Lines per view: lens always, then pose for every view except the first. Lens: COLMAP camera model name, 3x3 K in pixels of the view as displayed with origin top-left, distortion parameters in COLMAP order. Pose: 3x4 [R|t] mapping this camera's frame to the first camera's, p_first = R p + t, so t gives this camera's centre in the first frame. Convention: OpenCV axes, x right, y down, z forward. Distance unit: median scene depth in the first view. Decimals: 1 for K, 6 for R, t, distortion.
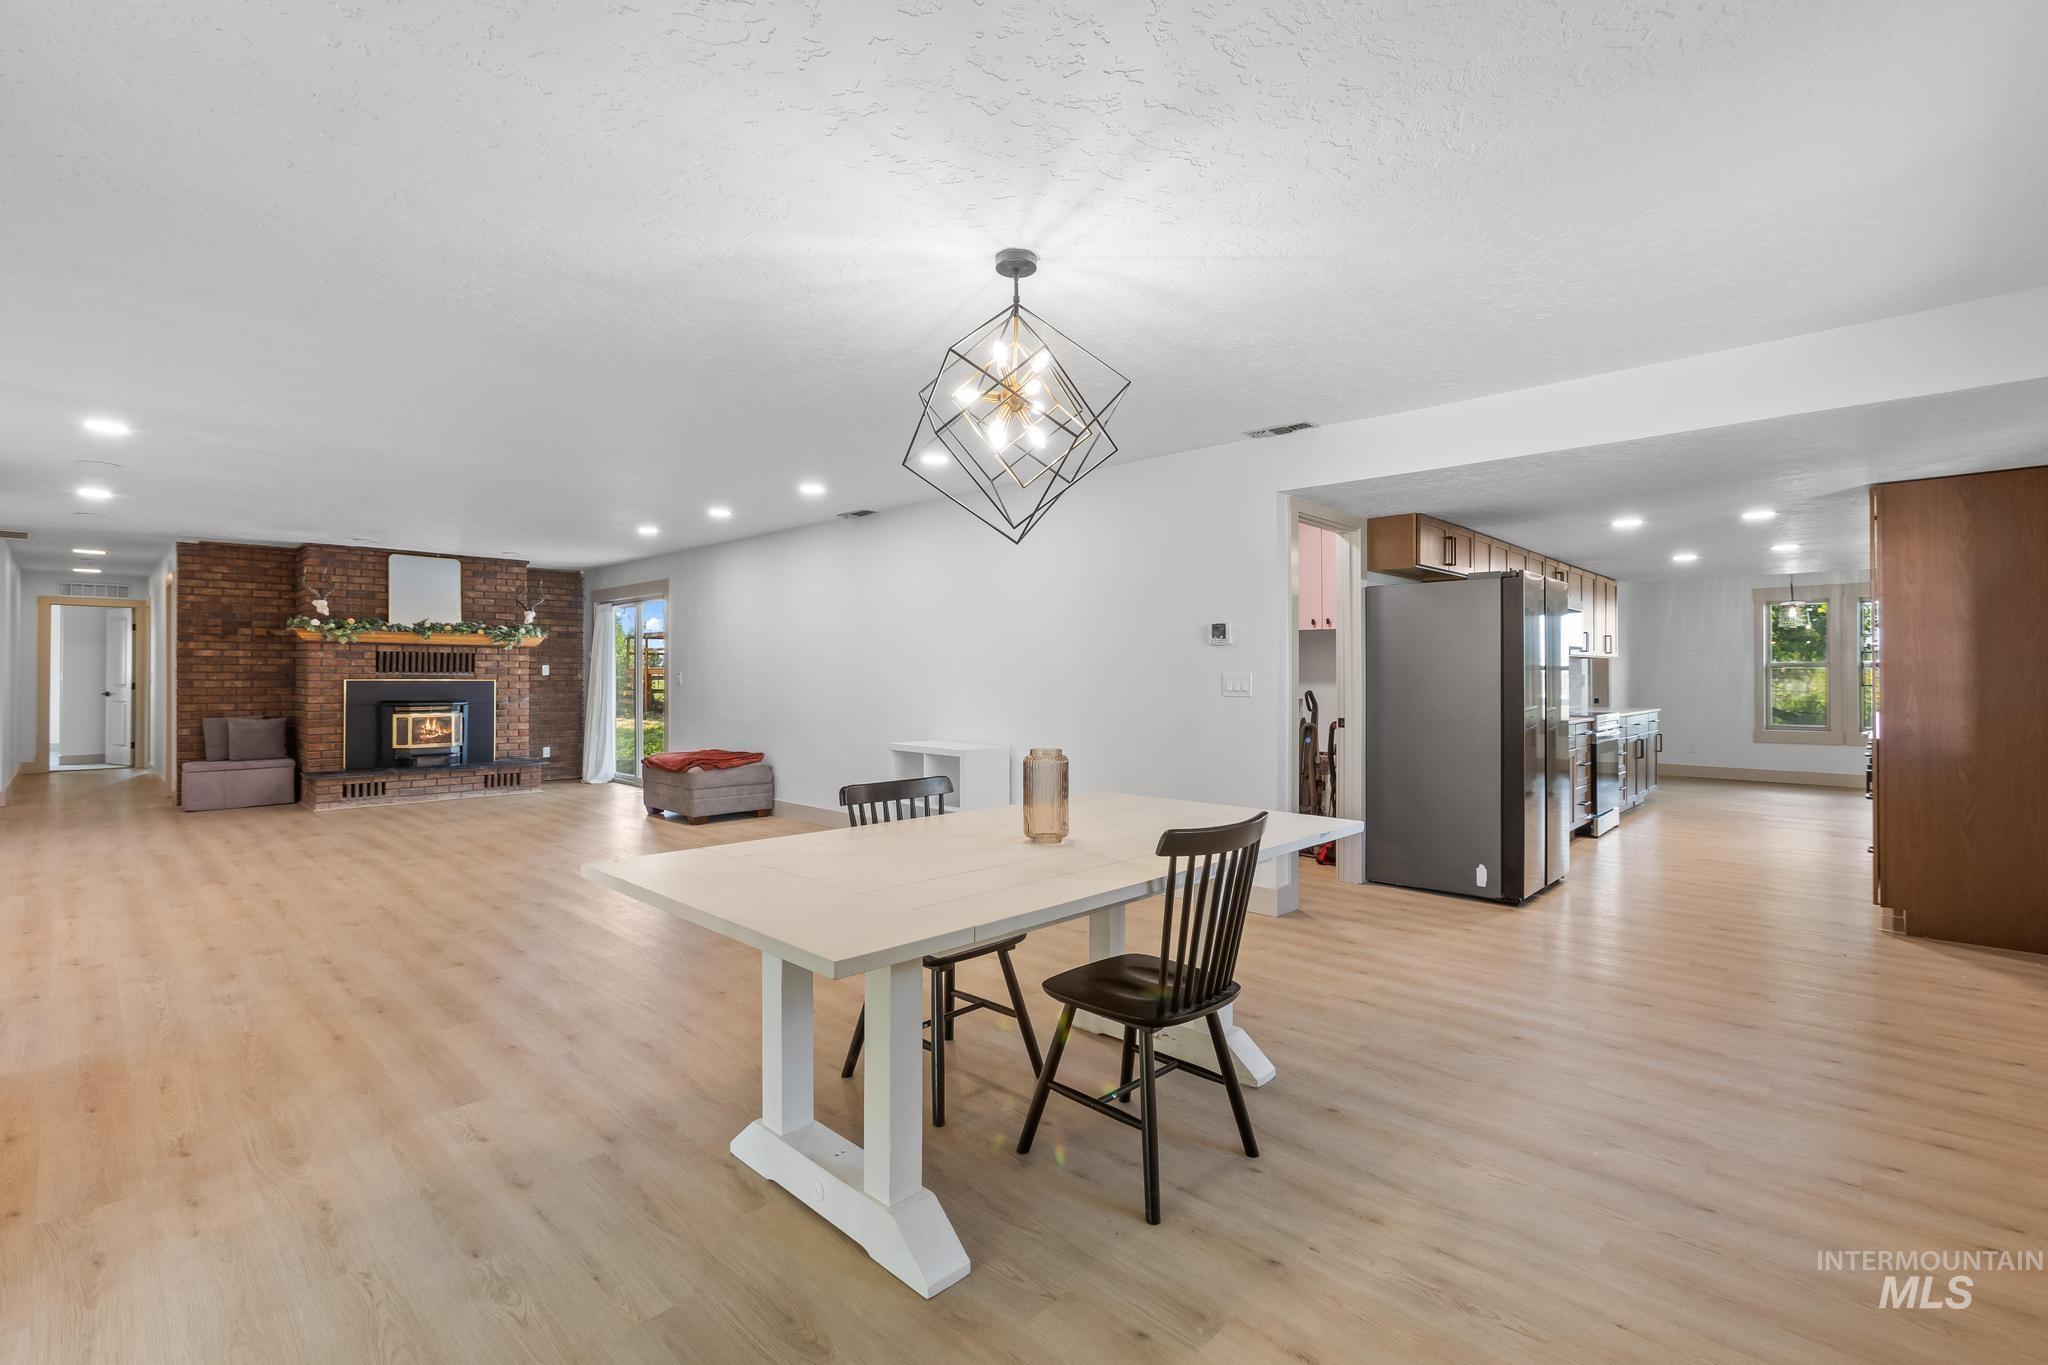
lens RADIAL K [[927.9, 0, 1027.2], [0, 927.9, 676.5], [0, 0, 1]] dist [-0.000633, 0.000392]
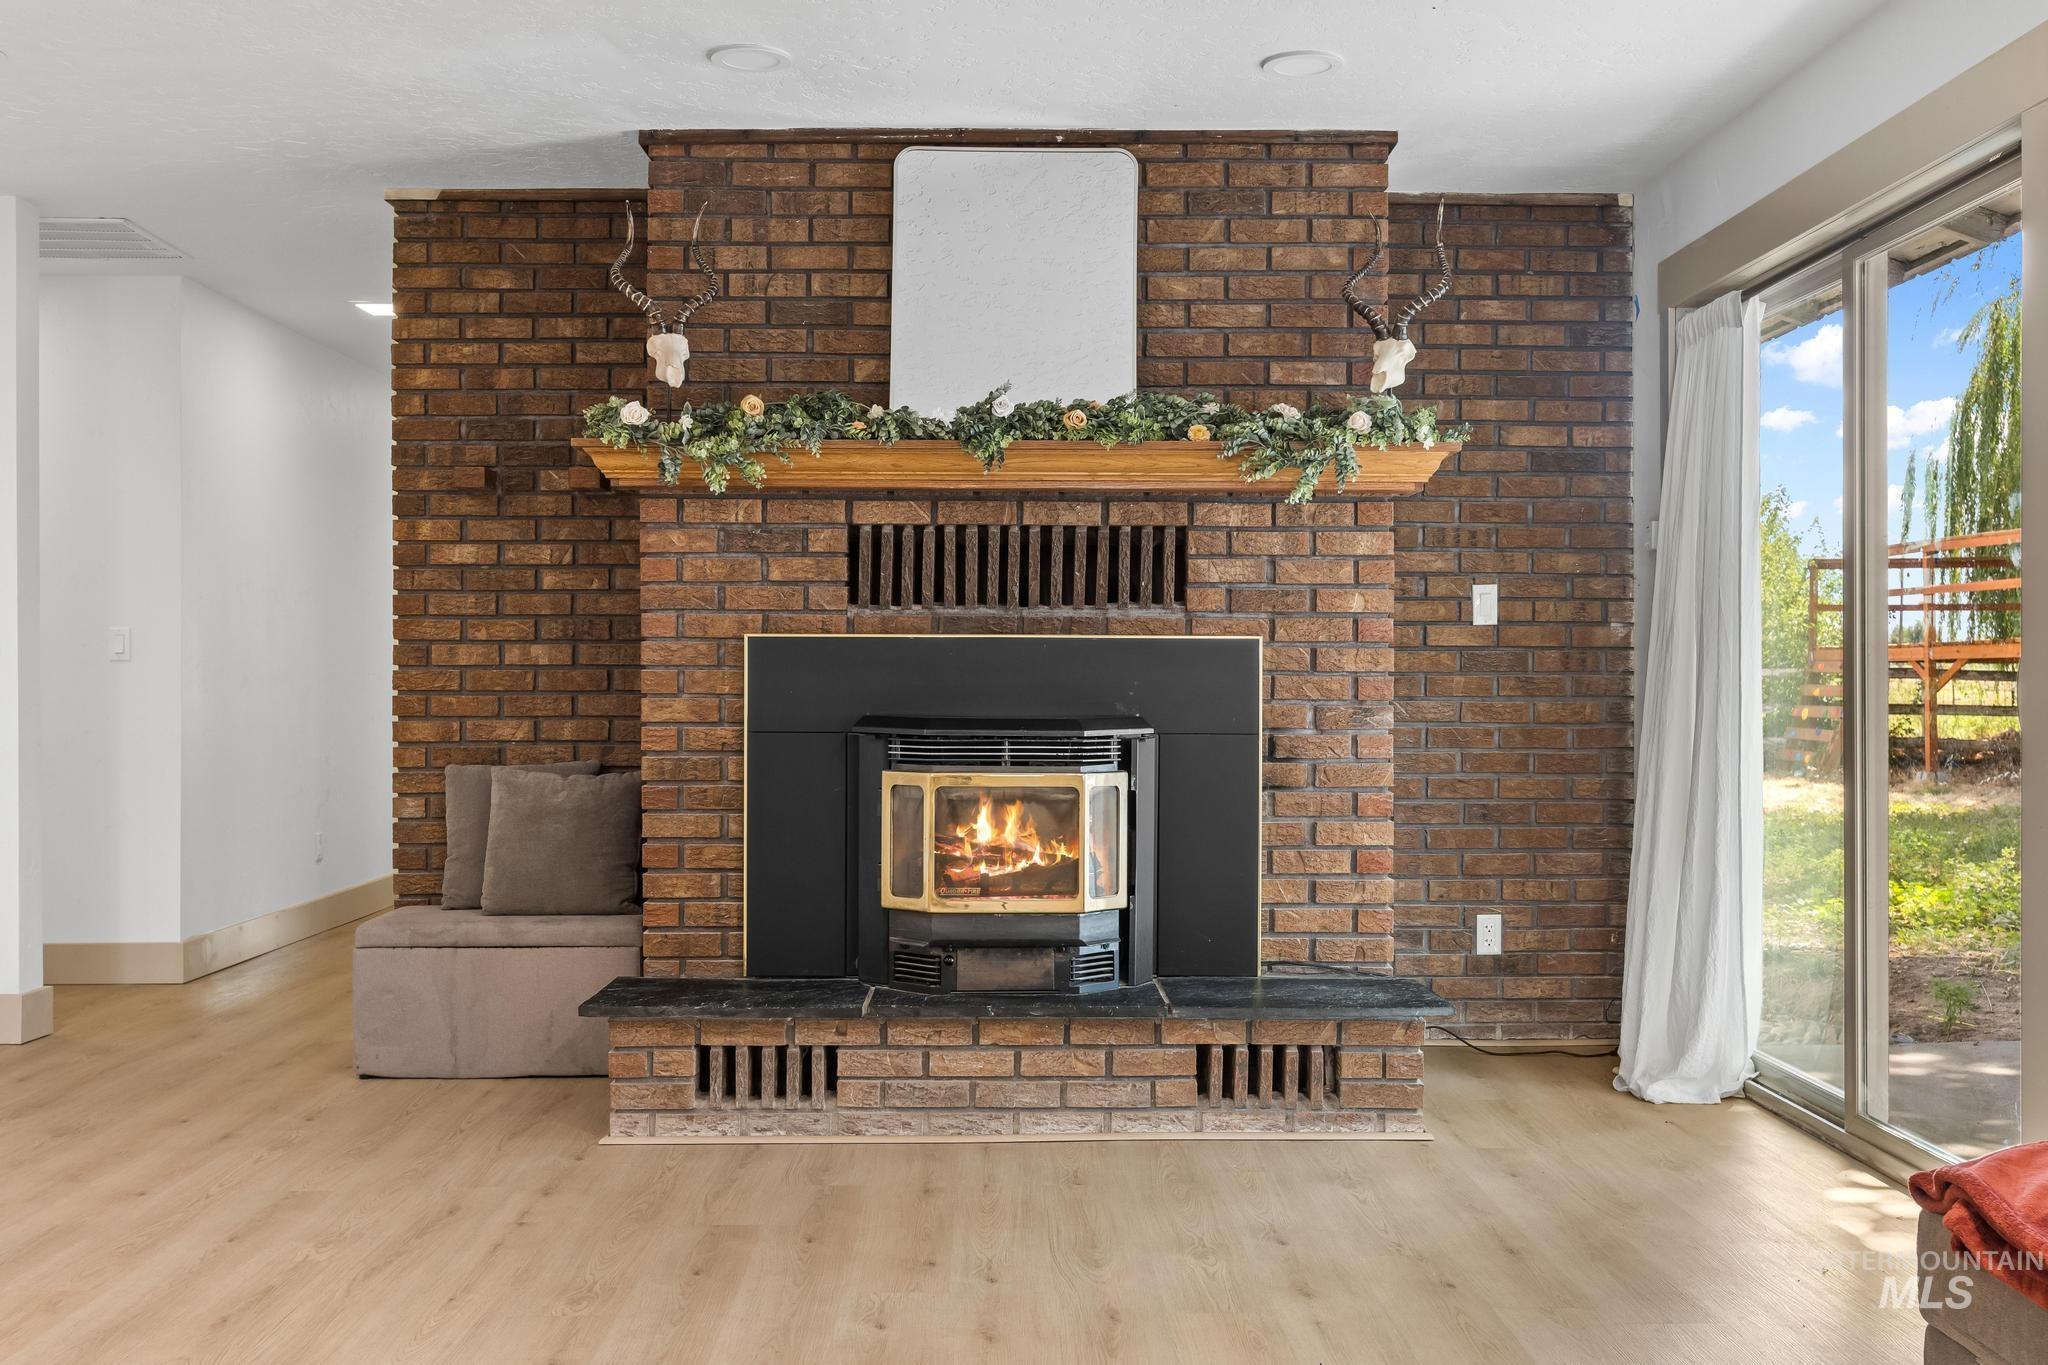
lens RADIAL K [[2001.9, 0, 1024.0], [0, 2001.9, 682.5], [0, 0, 1]] dist [-0.005719, -0.000560]
pose [[0.708580, 0.001065, -0.705629, -0.274635], [0.000053, 0.999999, 0.001562, 0.015913], [0.705630, -0.001144, 0.708579, 0.641247]]
